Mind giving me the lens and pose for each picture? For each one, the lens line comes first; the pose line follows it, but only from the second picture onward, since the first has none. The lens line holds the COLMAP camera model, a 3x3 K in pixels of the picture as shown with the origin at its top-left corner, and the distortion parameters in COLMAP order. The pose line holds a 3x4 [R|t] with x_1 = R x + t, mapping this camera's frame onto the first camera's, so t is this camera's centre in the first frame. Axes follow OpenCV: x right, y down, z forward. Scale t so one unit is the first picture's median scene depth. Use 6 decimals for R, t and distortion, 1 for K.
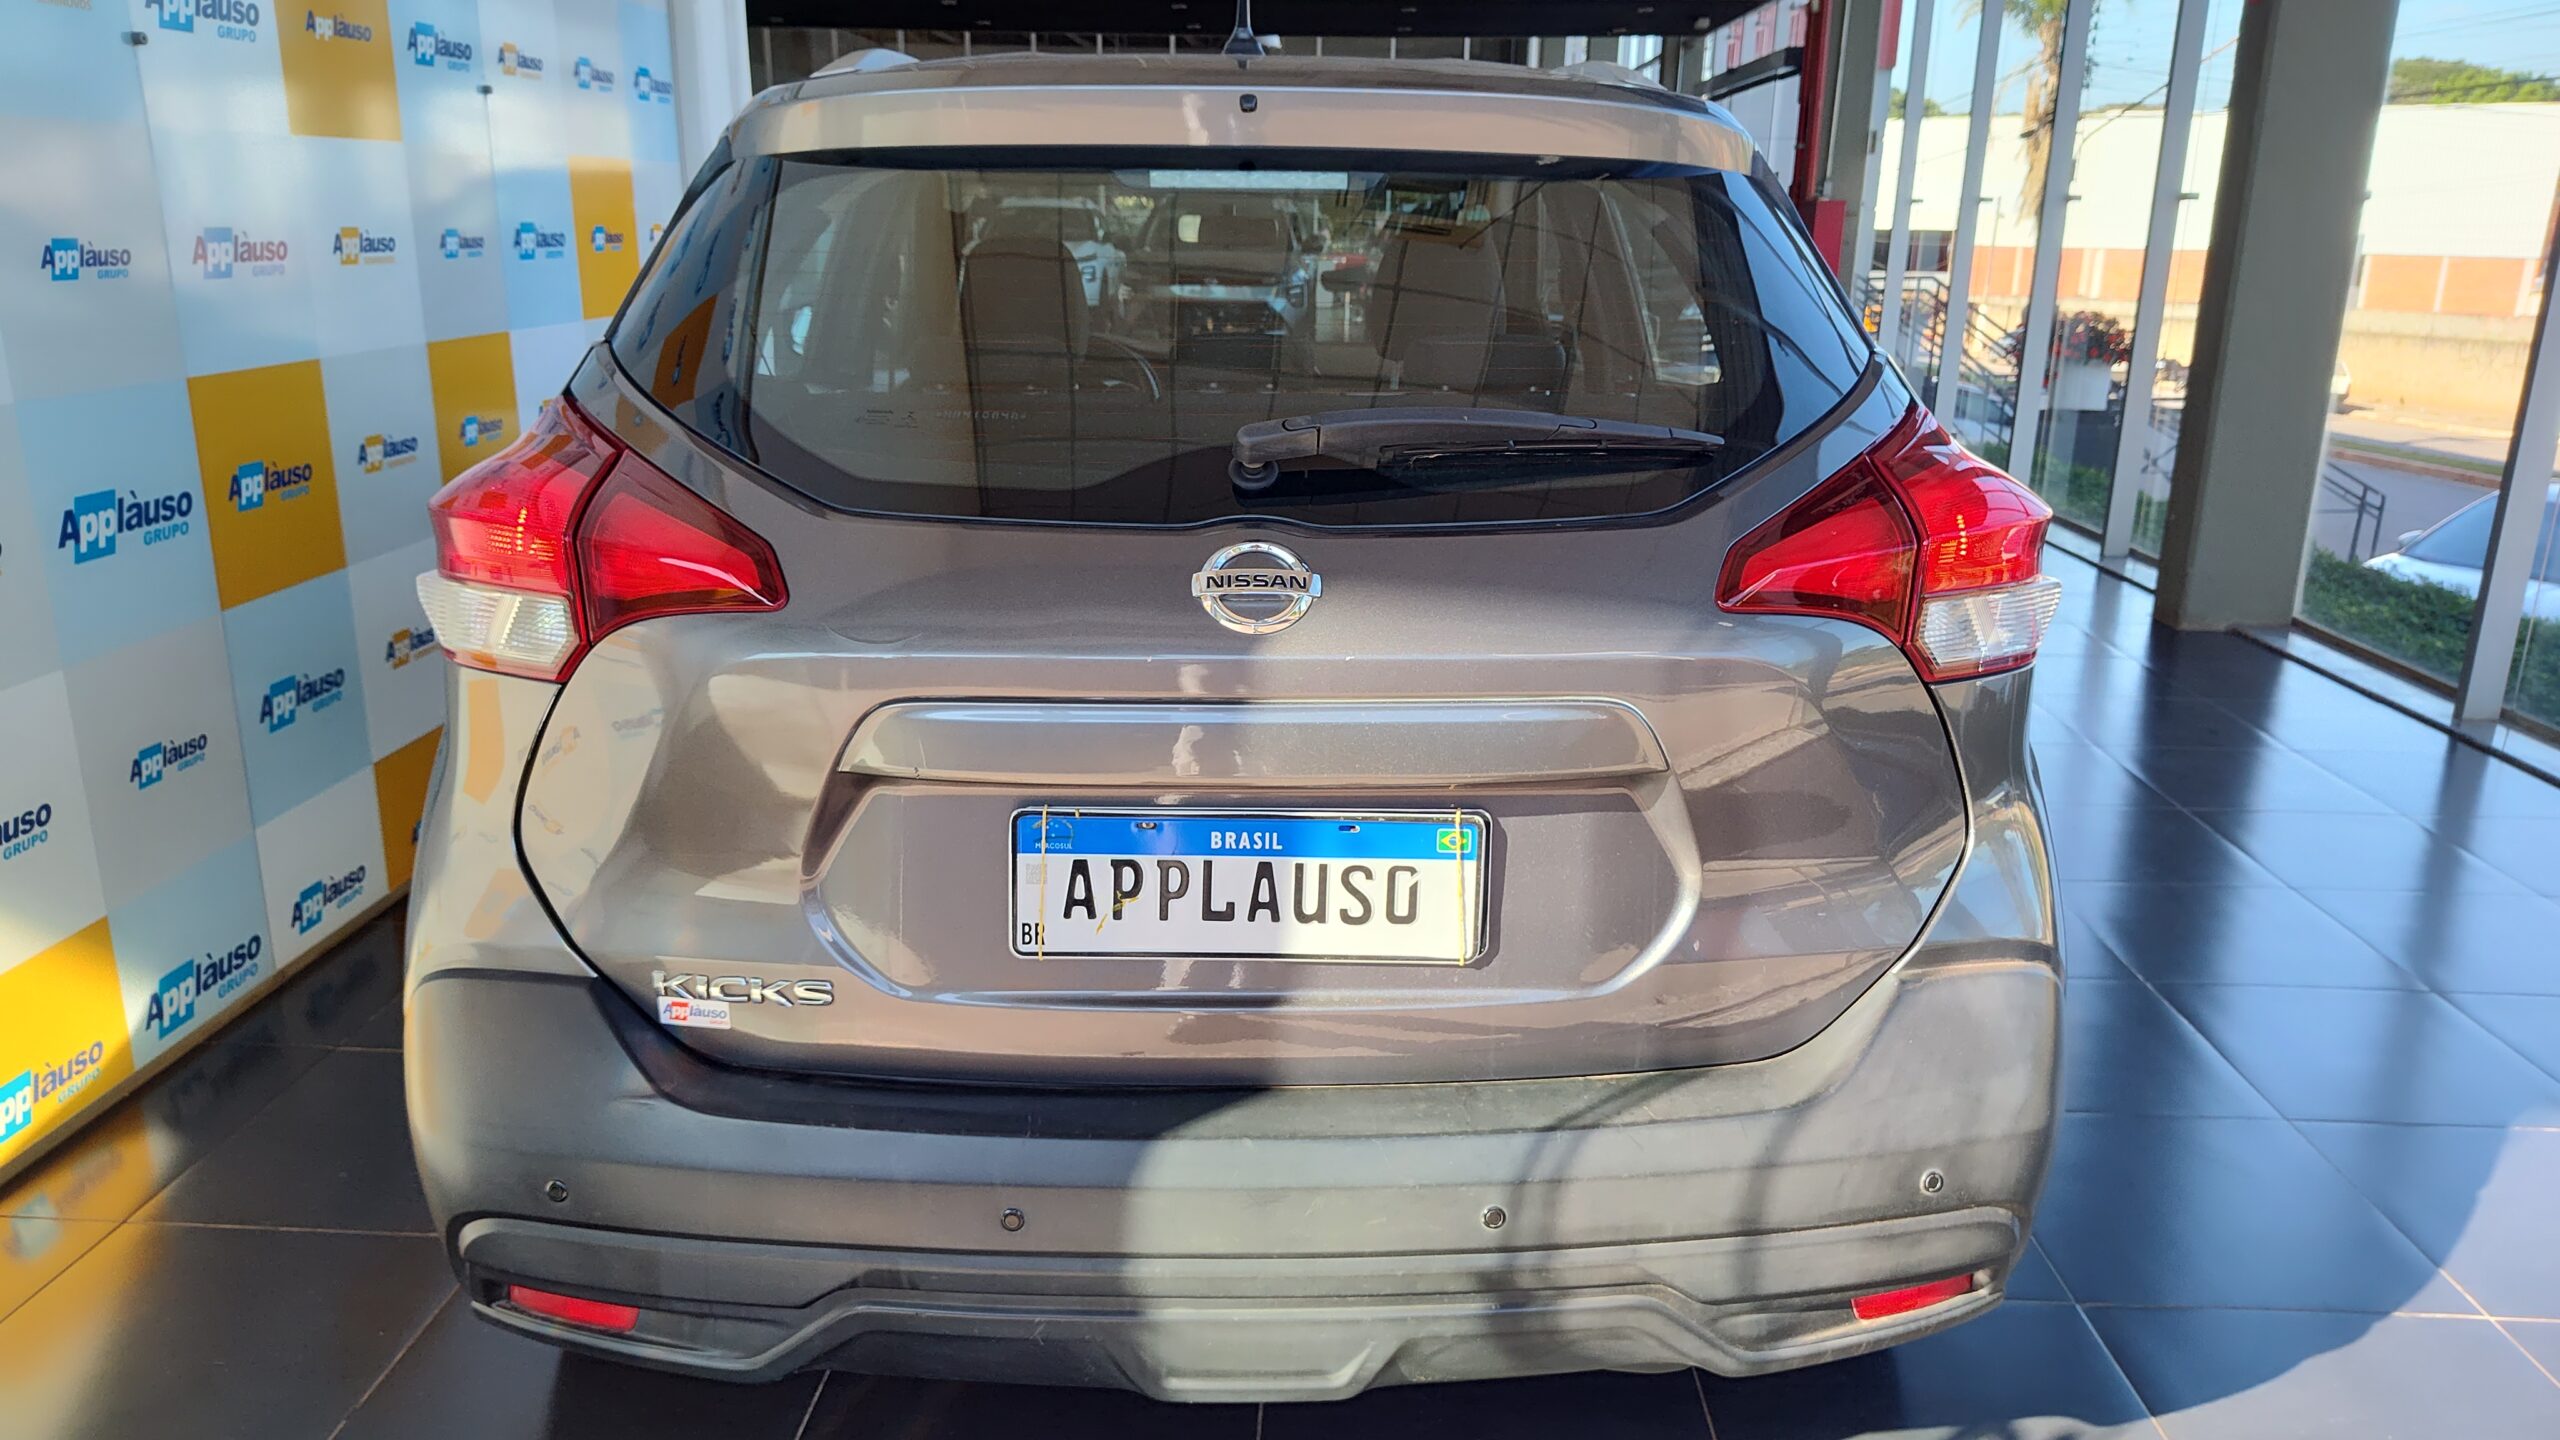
lens RADIAL K [[1803.3, 0, 1280.0], [0, 1803.3, 720.0], [0, 0, 1]] dist [0.050311, -0.050714]
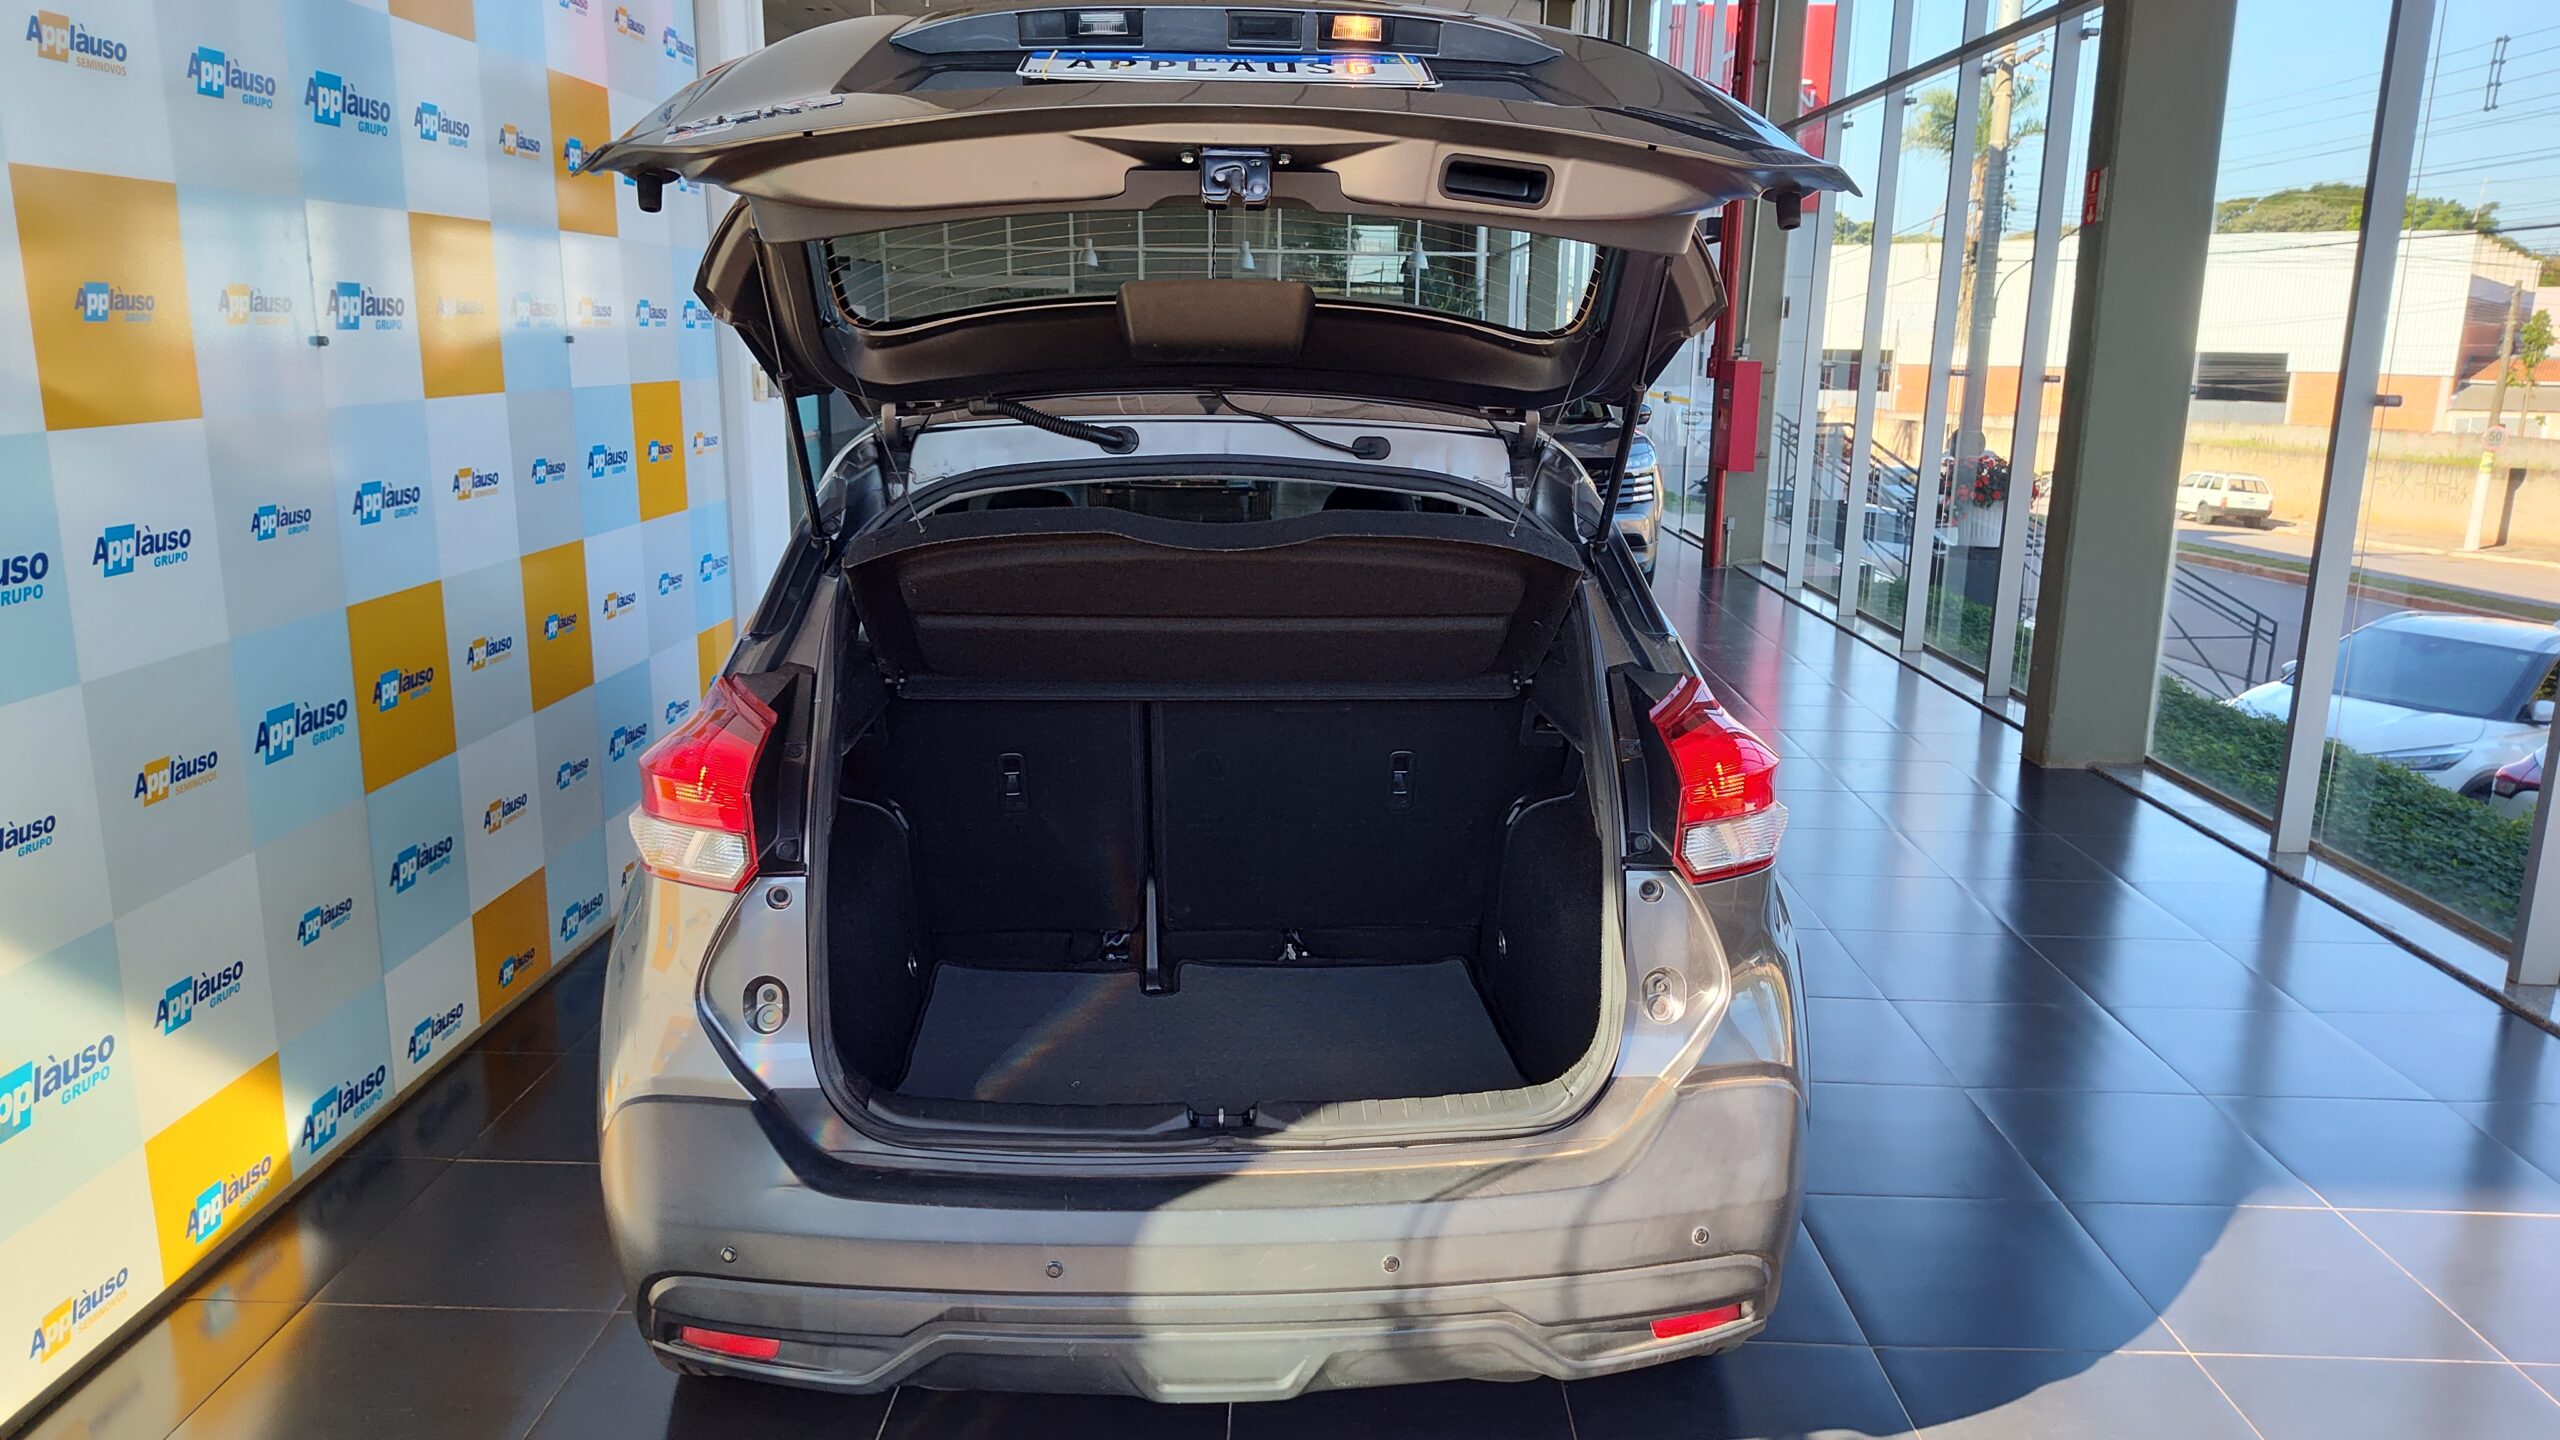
lens RADIAL K [[1803.3, 0, 1280.0], [0, 1803.3, 720.0], [0, 0, 1]] dist [0.050311, -0.050714]
pose [[0.999798, -0.006248, 0.019101, 0.003042], [0.007347, 0.998288, -0.058019, -0.037651], [-0.018706, 0.058147, 0.998133, -0.236193]]
